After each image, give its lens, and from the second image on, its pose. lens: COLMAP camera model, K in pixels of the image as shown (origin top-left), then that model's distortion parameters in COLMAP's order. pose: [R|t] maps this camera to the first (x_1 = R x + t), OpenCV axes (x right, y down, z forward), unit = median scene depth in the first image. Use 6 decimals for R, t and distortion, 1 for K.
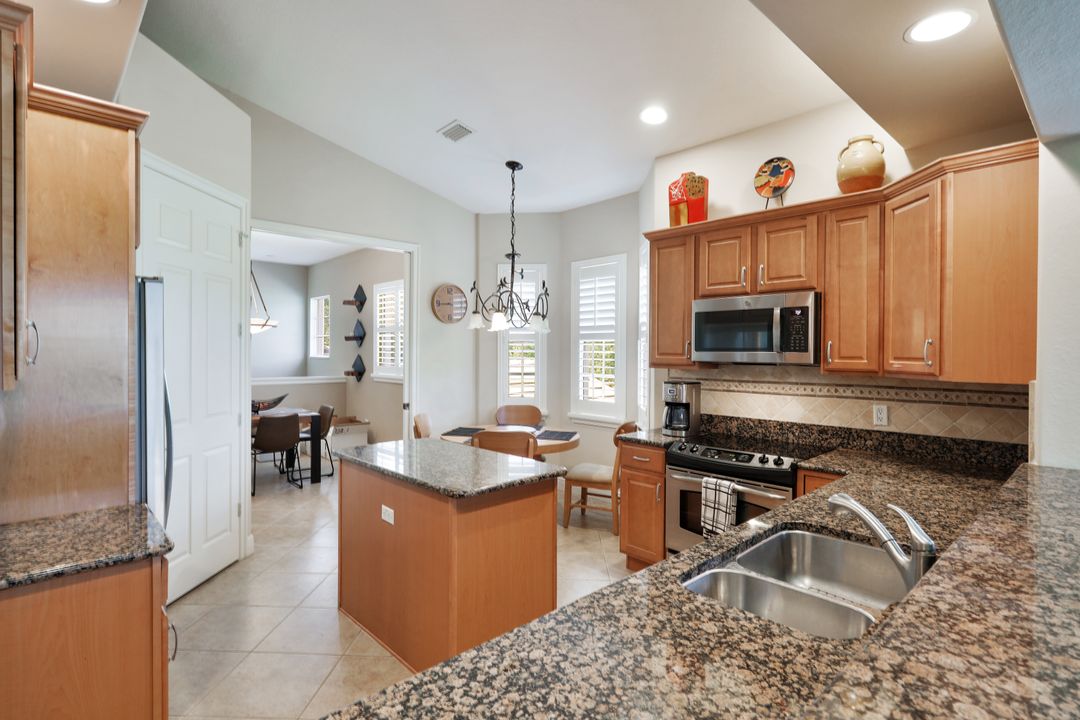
lens RADIAL K [[534.5, 0, 541.3], [0, 534.5, 356.5], [0, 0, 1]] dist [-0.010850, -0.000355]
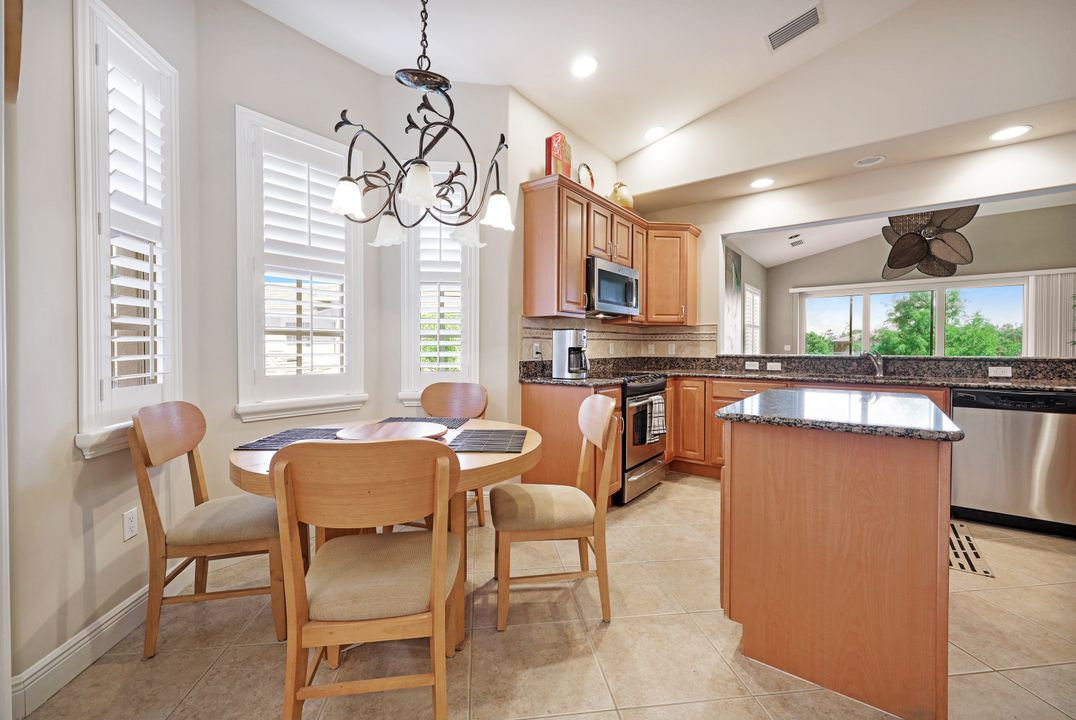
lens RADIAL K [[443.1, 0, 539.0], [0, 443.1, 351.2], [0, 0, 1]] dist [0.003336, -0.000902]
pose [[-0.161744, -0.016503, 0.986695, -0.663377], [0.006551, 0.999820, 0.017796, 0.081467], [-0.986811, 0.009342, -0.161606, 1.309056]]
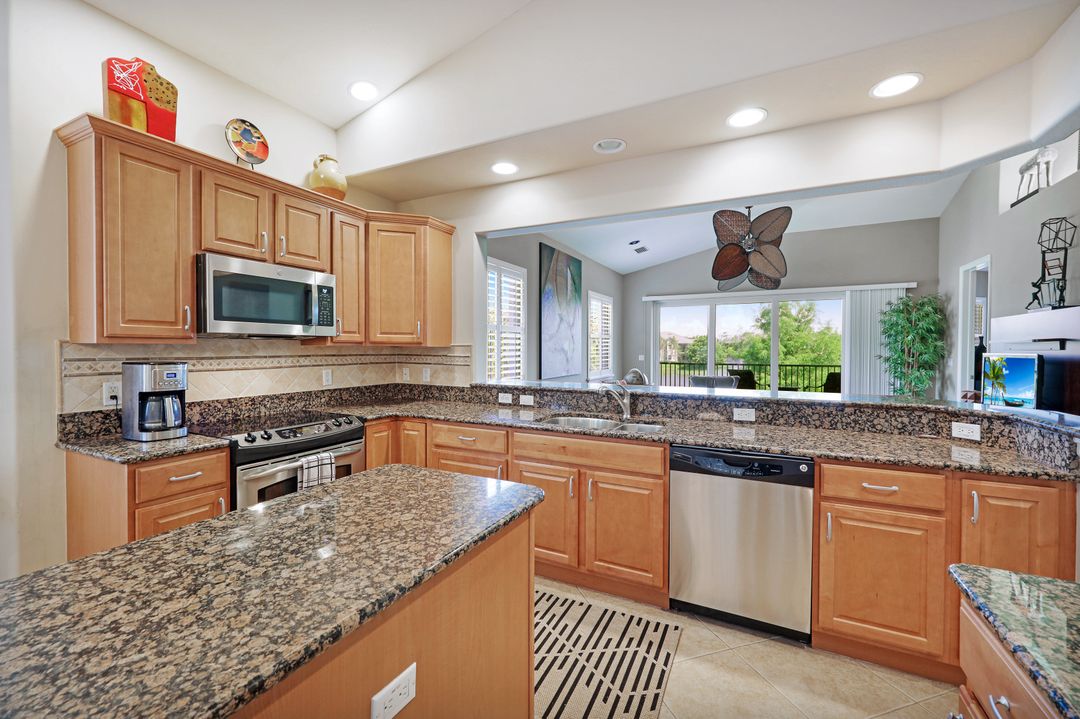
lens RADIAL K [[444.8, 0, 537.4], [0, 444.8, 352.3], [0, 0, 1]] dist [0.003336, -0.000902]
pose [[-0.334111, -0.019580, 0.942330, -0.494819], [0.001448, 0.999772, 0.021287, 0.024154], [-0.942533, 0.008477, -0.334007, 0.784856]]
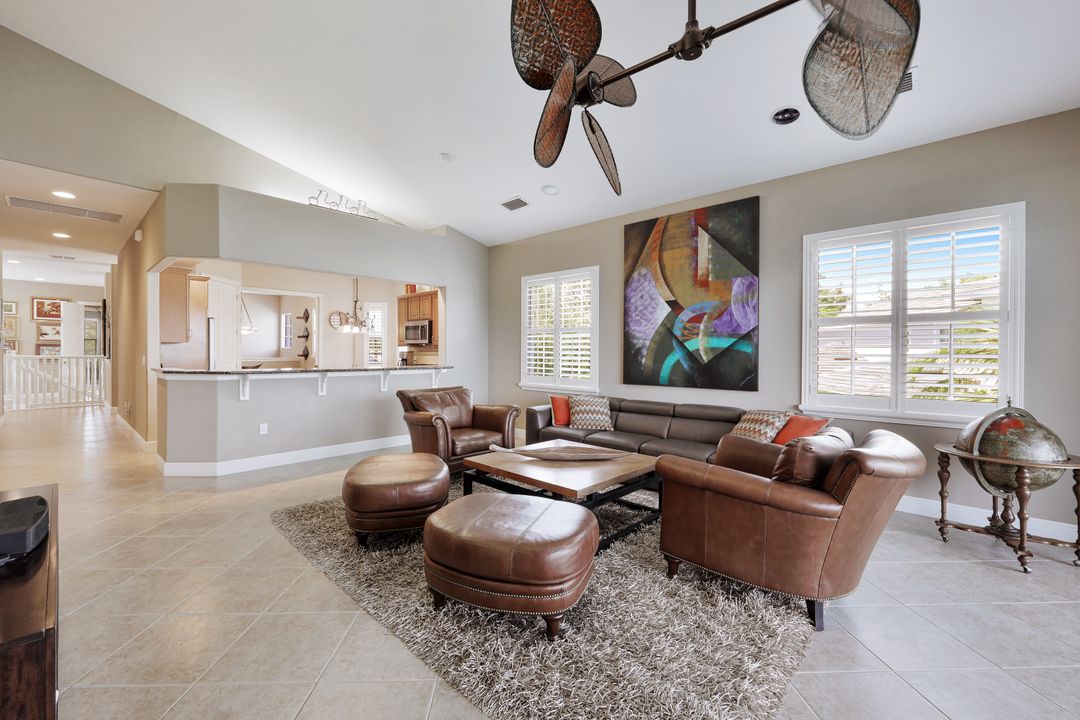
lens RADIAL K [[444.8, 0, 542.7], [0, 444.8, 353.3], [0, 0, 1]] dist [0.003336, -0.000902]
pose [[0.996802, -0.003544, 0.079829, 0.833166], [0.003755, 0.999990, -0.002496, 0.071615], [-0.079819, 0.002788, 0.996805, -1.442499]]
